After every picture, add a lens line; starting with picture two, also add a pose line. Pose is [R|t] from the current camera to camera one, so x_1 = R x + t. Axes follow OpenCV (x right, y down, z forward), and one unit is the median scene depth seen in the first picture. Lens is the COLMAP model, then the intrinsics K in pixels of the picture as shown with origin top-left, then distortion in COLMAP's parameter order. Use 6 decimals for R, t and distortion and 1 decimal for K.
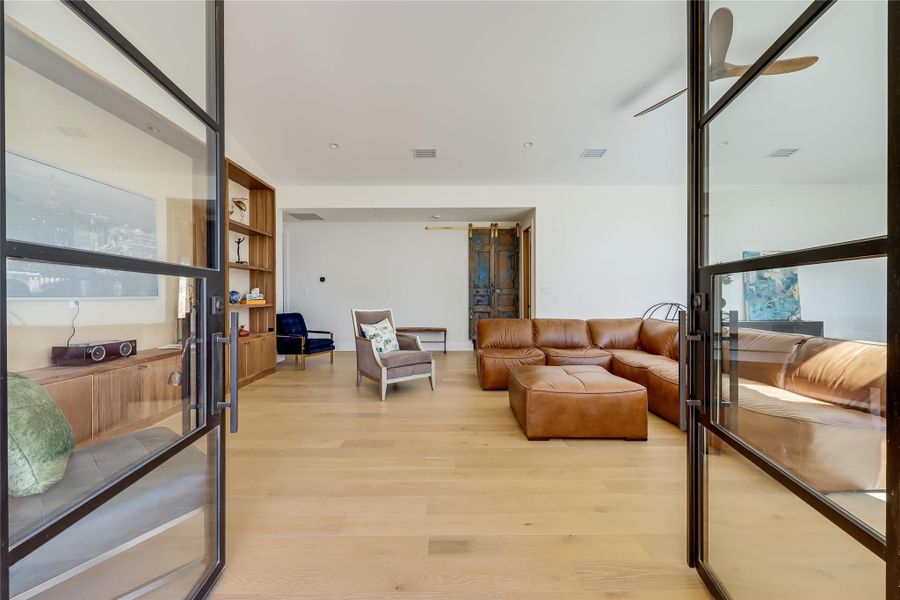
lens RADIAL K [[367.6, 0, 444.5], [0, 367.6, 300.1], [0, 0, 1]] dist [0.001307, 0.000415]
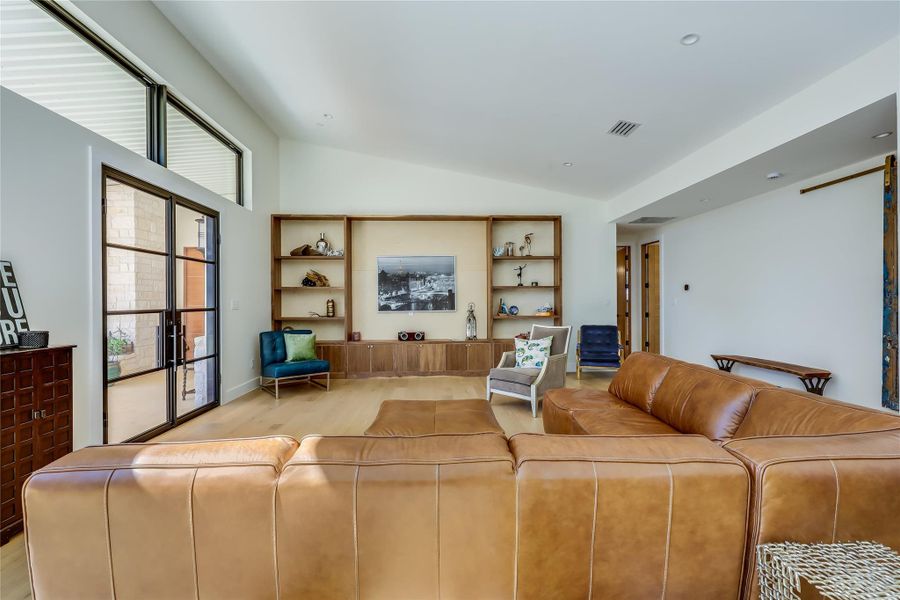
lens RADIAL K [[398.3, 0, 446.6], [0, 398.3, 301.5], [0, 0, 1]] dist [0.003758, 0.000149]
pose [[0.031592, 0.003676, -0.999494, 0.659777], [0.000391, 0.999993, 0.003690, -0.033691], [0.999501, -0.000507, 0.031590, 0.514955]]
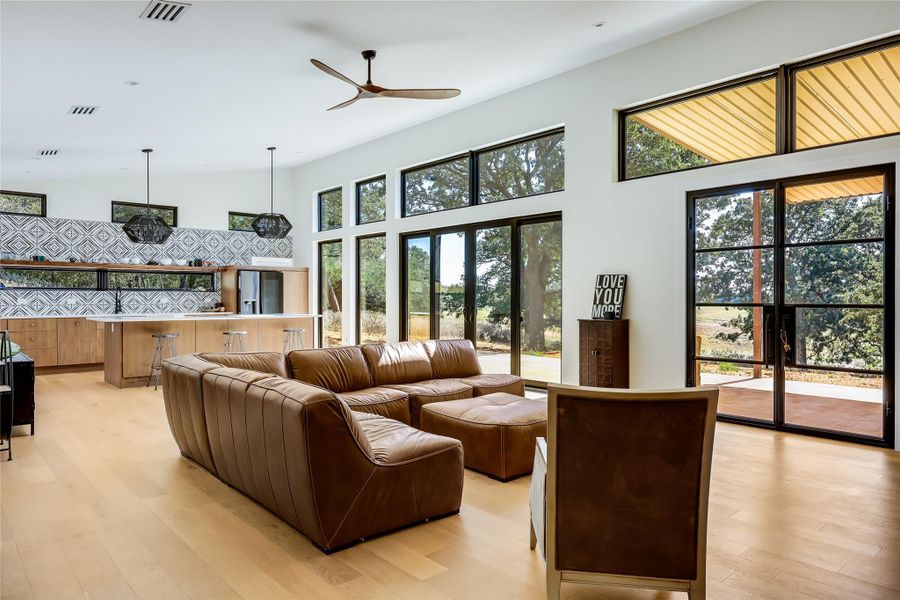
lens RADIAL K [[583.6, 0, 447.9], [0, 583.6, 301.6], [0, 0, 1]] dist [0.003640, -0.000938]
pose [[-0.657590, -0.002205, 0.753373, -0.328203], [0.004863, 0.999962, 0.007172, -0.030931], [-0.753360, 0.008380, -0.657555, 1.041194]]
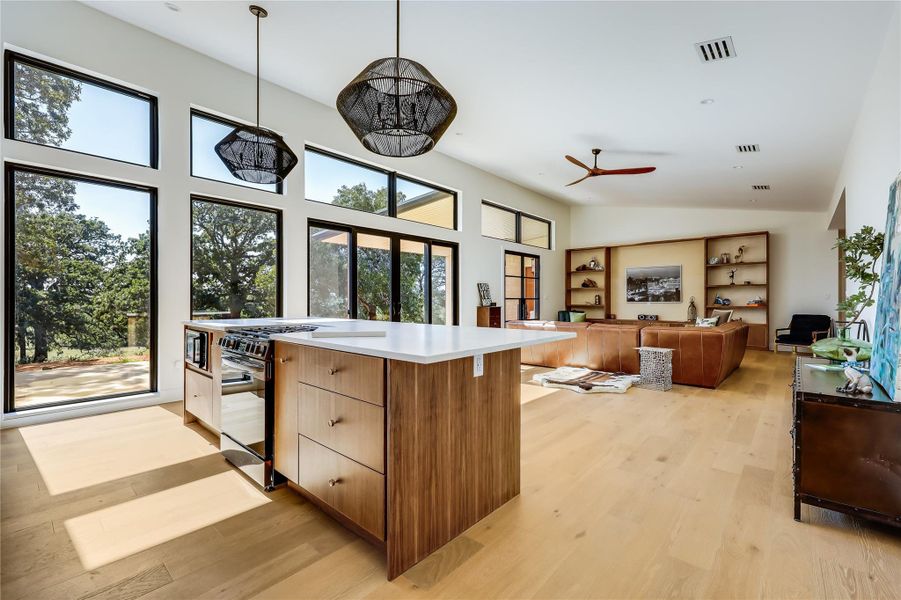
lens RADIAL K [[398.7, 0, 442.9], [0, 398.7, 302.8], [0, 0, 1]] dist [0.003758, 0.000149]
pose [[-0.675374, 0.009003, -0.737420, 1.445312], [-0.002439, 0.999893, 0.014440, -0.022521], [0.737471, 0.011551, -0.675280, 0.965926]]
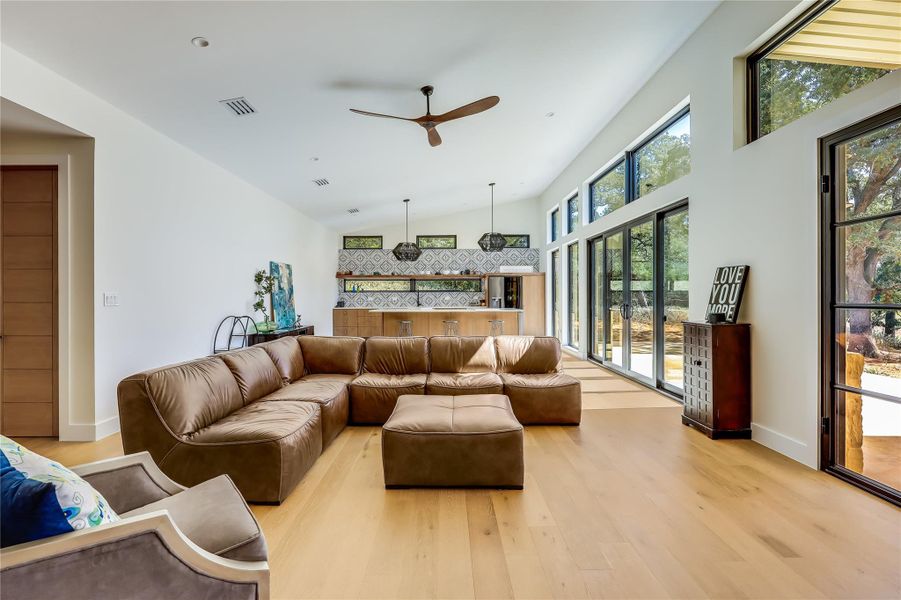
lens RADIAL K [[417.8, 0, 449.7], [0, 417.8, 297.9], [0, 0, 1]] dist [0.007488, -0.000173]
pose [[-0.001353, -0.000986, 0.999999, -0.330573], [0.008082, 0.999967, 0.000996, -0.029278], [-0.999966, 0.008083, -0.001345, 0.519764]]
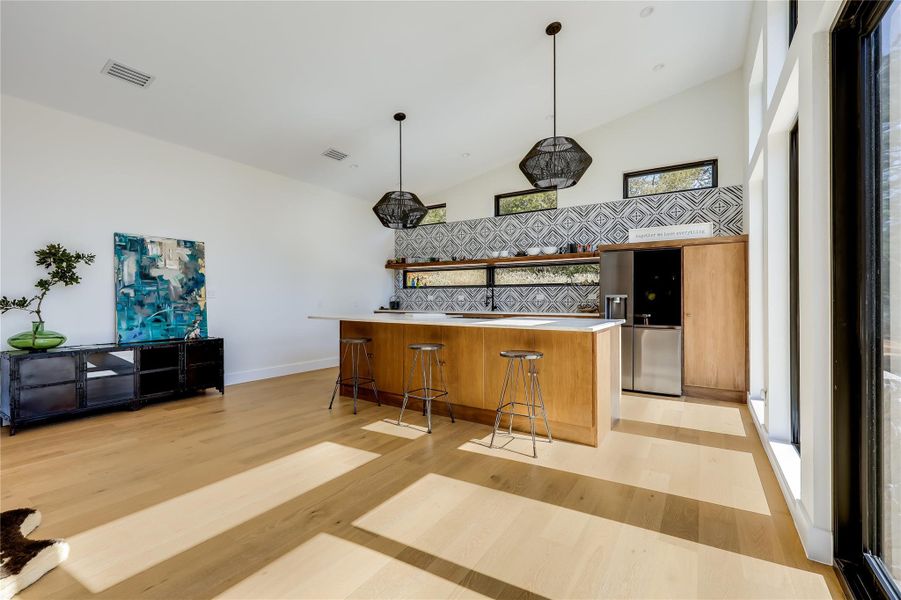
lens RADIAL K [[398.7, 0, 444.7], [0, 398.7, 297.0], [0, 0, 1]] dist [0.003758, 0.000149]
pose [[0.557955, 0.007944, 0.829833, 0.569636], [0.000916, 0.999948, -0.010189, -0.016077], [-0.829871, 0.006445, 0.557918, 0.160425]]
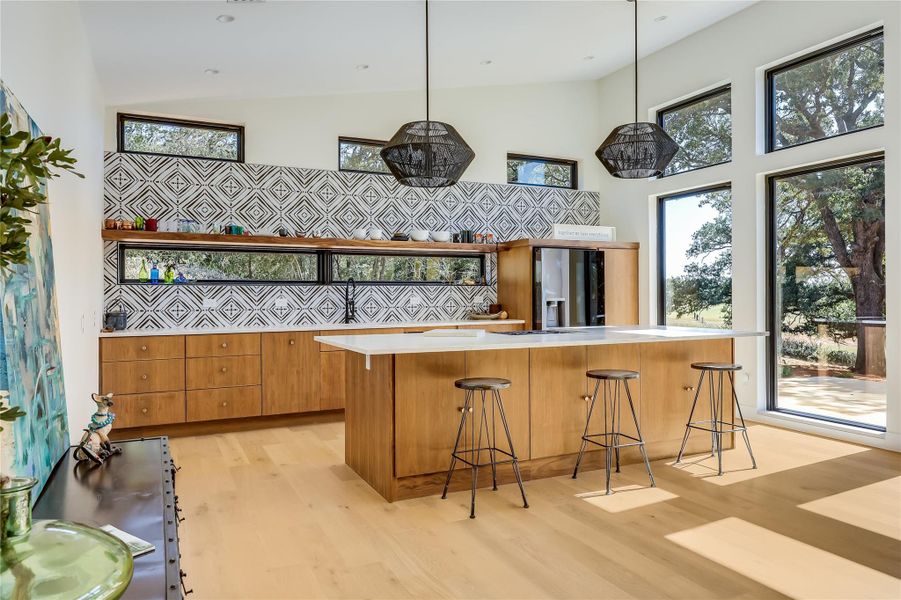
lens RADIAL K [[611.2, 0, 448.5], [0, 611.2, 299.0], [0, 0, 1]] dist [0.000253, 0.001693]
pose [[-0.423502, -0.001020, 0.905895, 0.533277], [0.010464, 0.999927, 0.006018, -0.034757], [-0.905835, 0.012028, -0.423460, 0.941415]]
